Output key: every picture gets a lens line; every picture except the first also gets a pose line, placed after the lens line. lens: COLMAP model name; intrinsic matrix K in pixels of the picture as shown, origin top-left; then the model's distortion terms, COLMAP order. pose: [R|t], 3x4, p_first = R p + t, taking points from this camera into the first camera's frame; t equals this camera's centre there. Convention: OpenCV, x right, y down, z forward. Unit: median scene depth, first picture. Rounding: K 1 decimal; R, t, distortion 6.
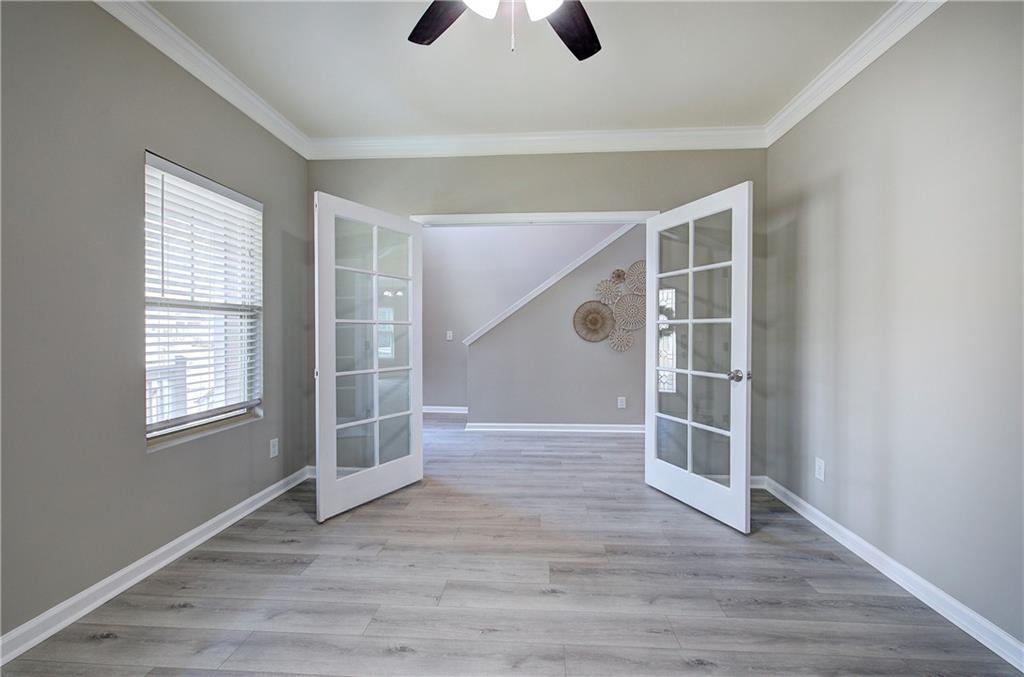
lens RADIAL K [[435.6, 0, 512.0], [0, 435.6, 338.5], [0, 0, 1]] dist [0.000532, -0.000128]
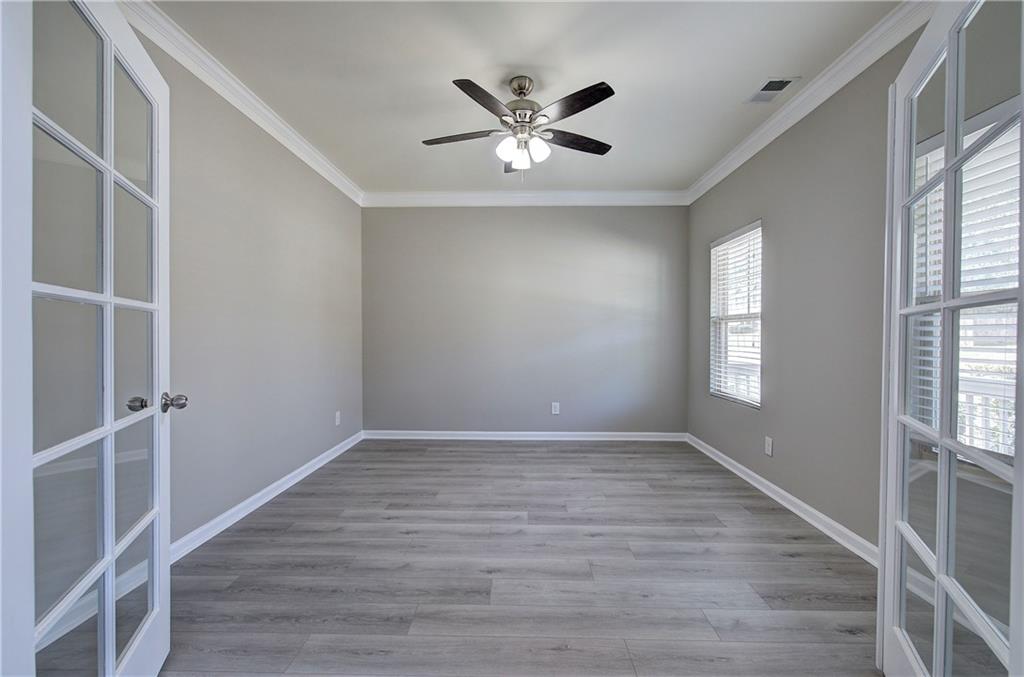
lens RADIAL K [[435.6, 0, 512.0], [0, 435.6, 338.5], [0, 0, 1]] dist [0.000532, -0.000128]
pose [[-0.998781, -0.005869, -0.049011, 0.079970], [-0.007231, 0.999591, 0.027675, -0.023943], [0.048829, 0.027996, -0.998415, 1.700704]]
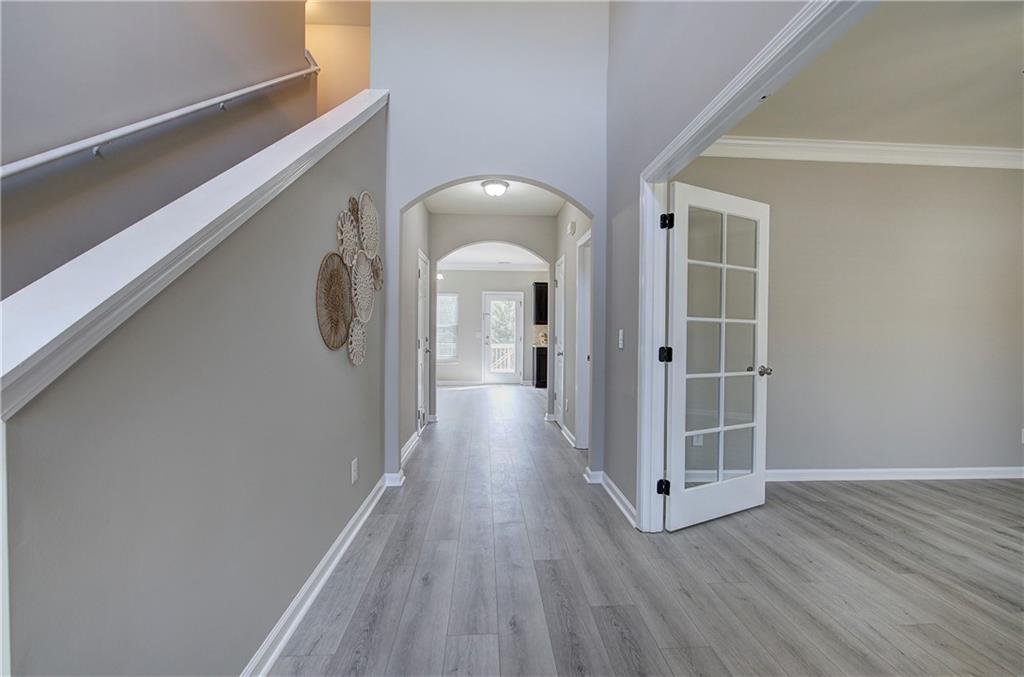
lens RADIAL K [[435.6, 0, 512.0], [0, 435.6, 338.5], [0, 0, 1]] dist [0.000532, -0.000128]
pose [[-0.136640, -0.019890, 0.990421, -0.552466], [0.004211, 0.999778, 0.020659, -0.028281], [-0.990612, 0.006994, -0.136526, 1.905707]]
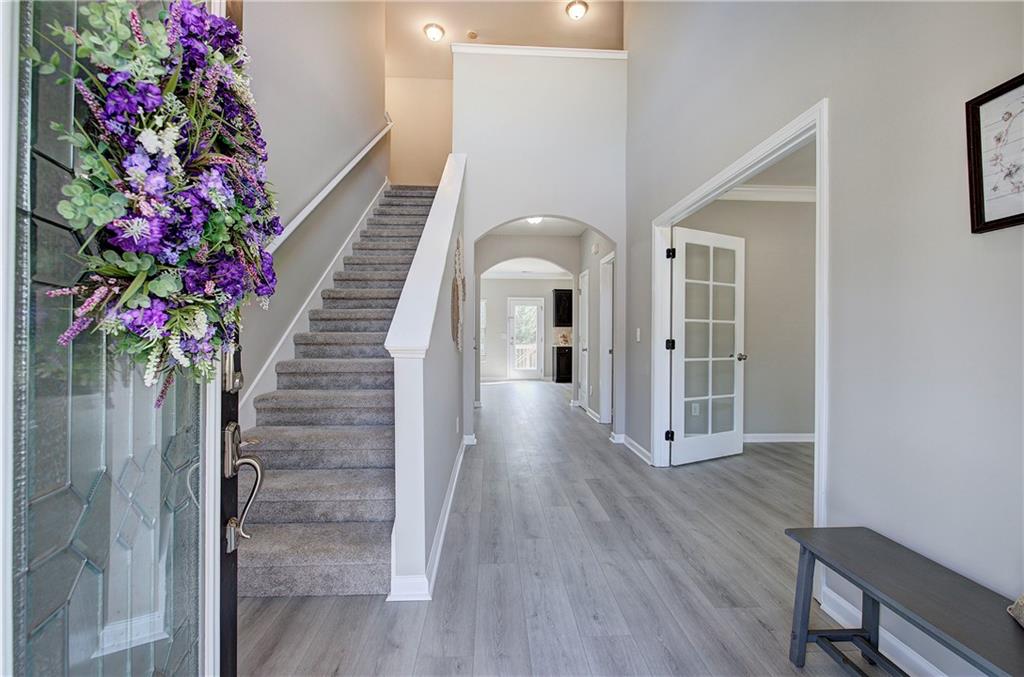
lens RADIAL K [[435.6, 0, 512.0], [0, 435.6, 338.5], [0, 0, 1]] dist [0.000532, -0.000128]
pose [[-0.123217, -0.011761, 0.992310, -1.021118], [0.009250, 0.999873, 0.012999, -0.012835], [-0.992337, 0.010780, -0.123093, 2.139828]]
